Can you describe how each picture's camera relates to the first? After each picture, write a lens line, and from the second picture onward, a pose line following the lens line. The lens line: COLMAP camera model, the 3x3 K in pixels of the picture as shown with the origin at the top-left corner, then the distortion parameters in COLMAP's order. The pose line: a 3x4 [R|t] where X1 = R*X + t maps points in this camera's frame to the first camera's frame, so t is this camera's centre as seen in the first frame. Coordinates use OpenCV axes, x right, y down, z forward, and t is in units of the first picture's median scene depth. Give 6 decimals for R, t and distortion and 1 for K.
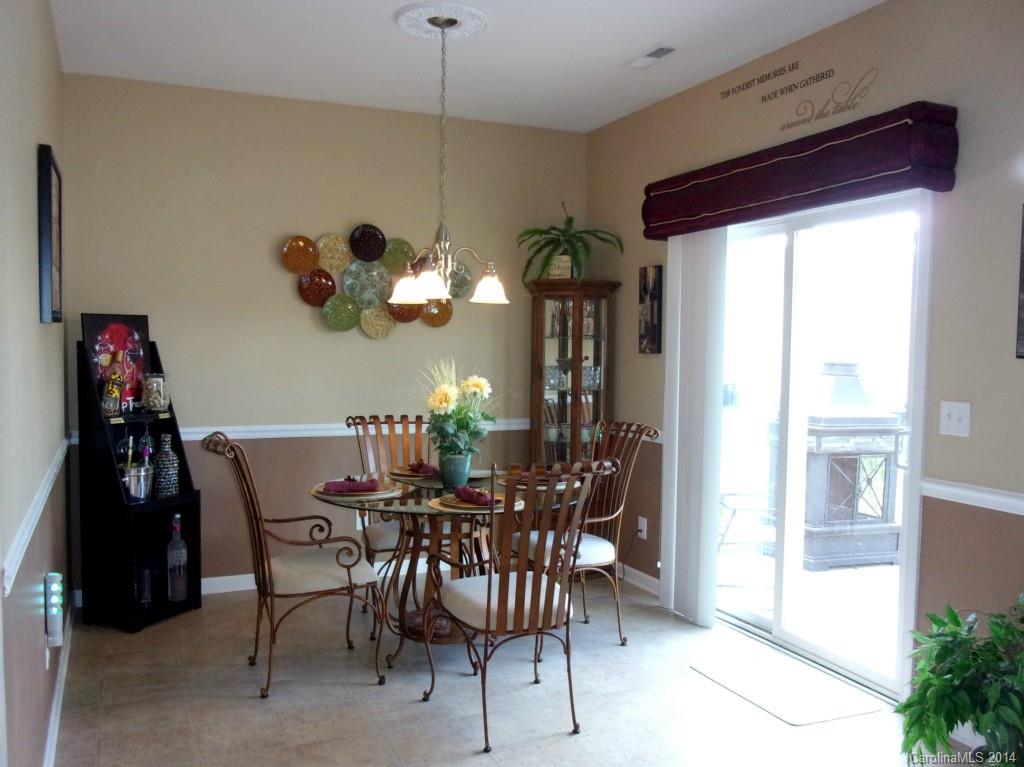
lens RADIAL K [[862.8, 0, 510.5], [0, 862.8, 384.3], [0, 0, 1]] dist [0.001226, 0.001528]
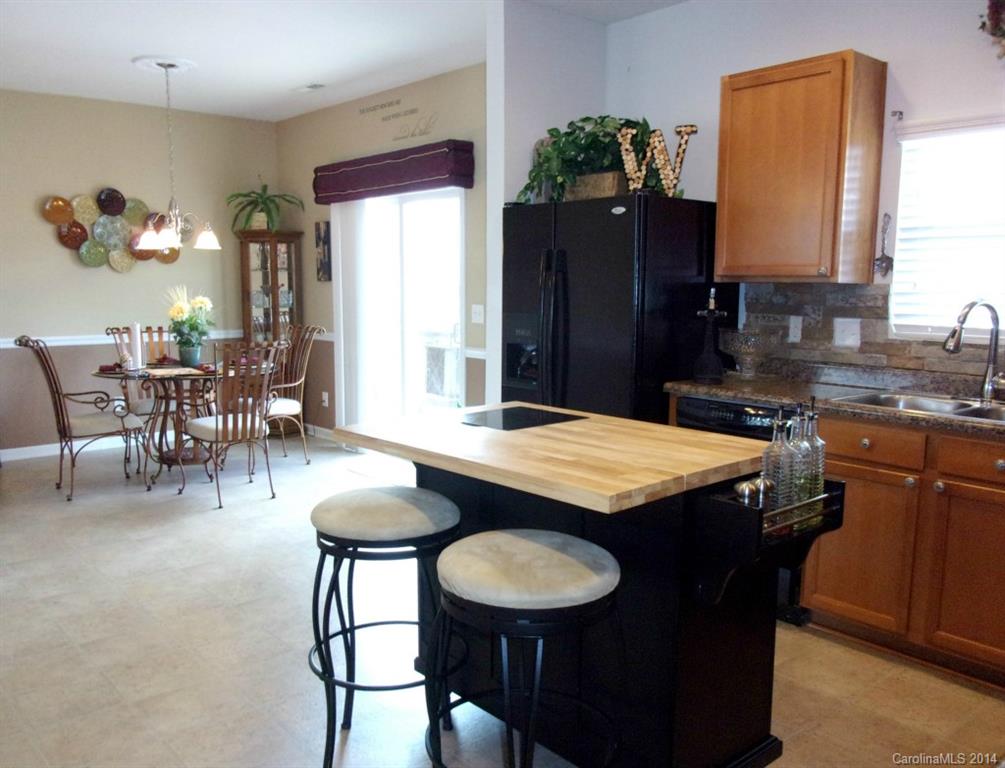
lens RADIAL K [[801.4, 0, 504.6], [0, 801.4, 389.3], [0, 0, 1]] dist [-0.034473, 0.007622]
pose [[0.947532, -0.051372, 0.315506, 0.013383], [0.021600, 0.995036, 0.097146, 0.024227], [-0.318930, -0.085234, 0.943938, -0.443928]]
